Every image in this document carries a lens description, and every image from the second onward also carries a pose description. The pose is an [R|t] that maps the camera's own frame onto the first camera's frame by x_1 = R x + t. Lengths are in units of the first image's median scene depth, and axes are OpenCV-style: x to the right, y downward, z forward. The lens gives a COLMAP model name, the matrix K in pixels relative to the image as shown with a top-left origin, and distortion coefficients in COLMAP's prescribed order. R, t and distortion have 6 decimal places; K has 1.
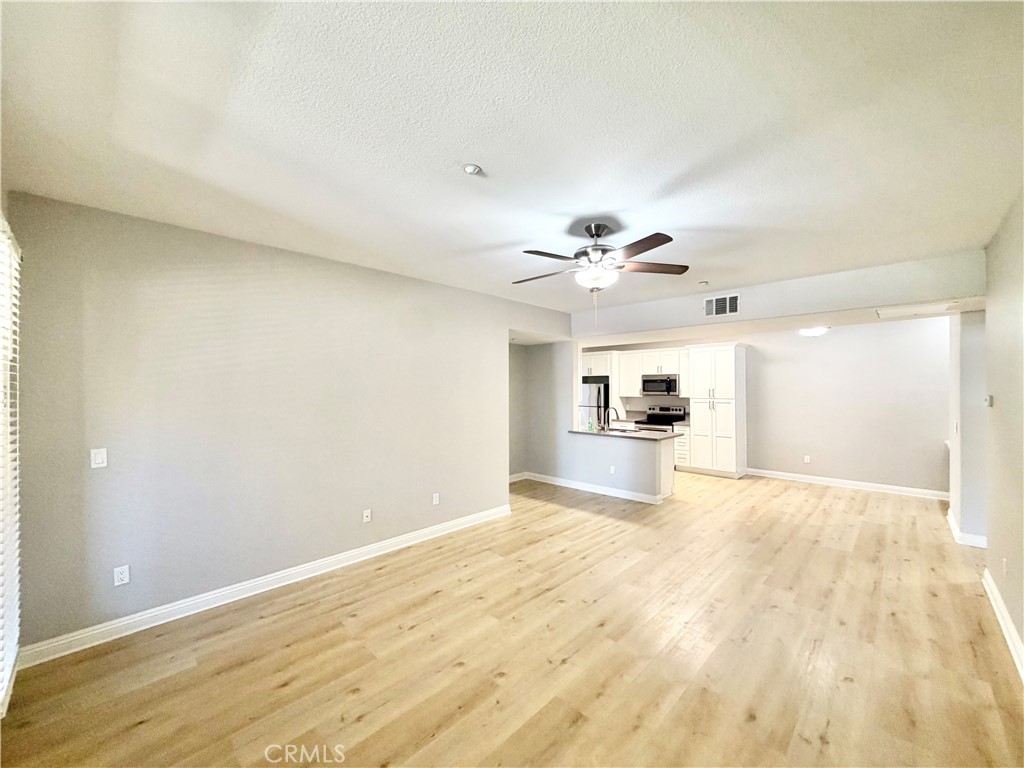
lens RADIAL K [[409.9, 0, 508.2], [0, 409.9, 384.7], [0, 0, 1]] dist [-0.000732, -0.000120]
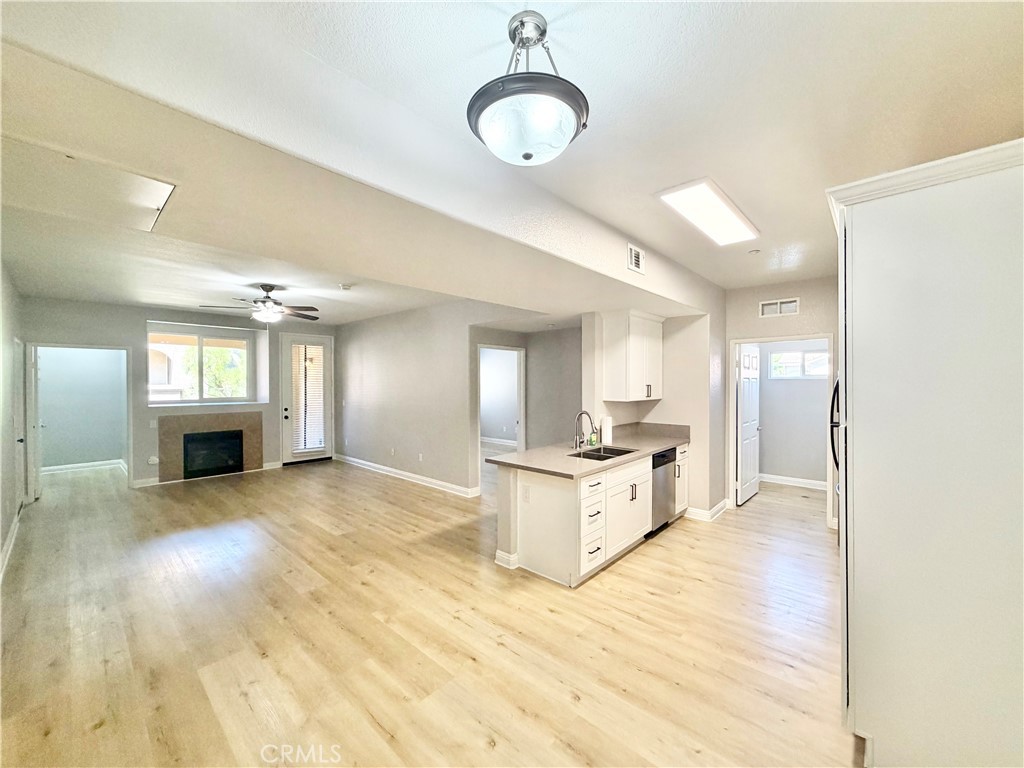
lens RADIAL K [[409.9, 0, 508.2], [0, 409.9, 384.7], [0, 0, 1]] dist [-0.000732, -0.000120]
pose [[0.021038, 0.006501, -0.999758, 1.208449], [0.008365, 0.999943, 0.006678, 0.014339], [0.999744, -0.008503, 0.020982, 1.217707]]
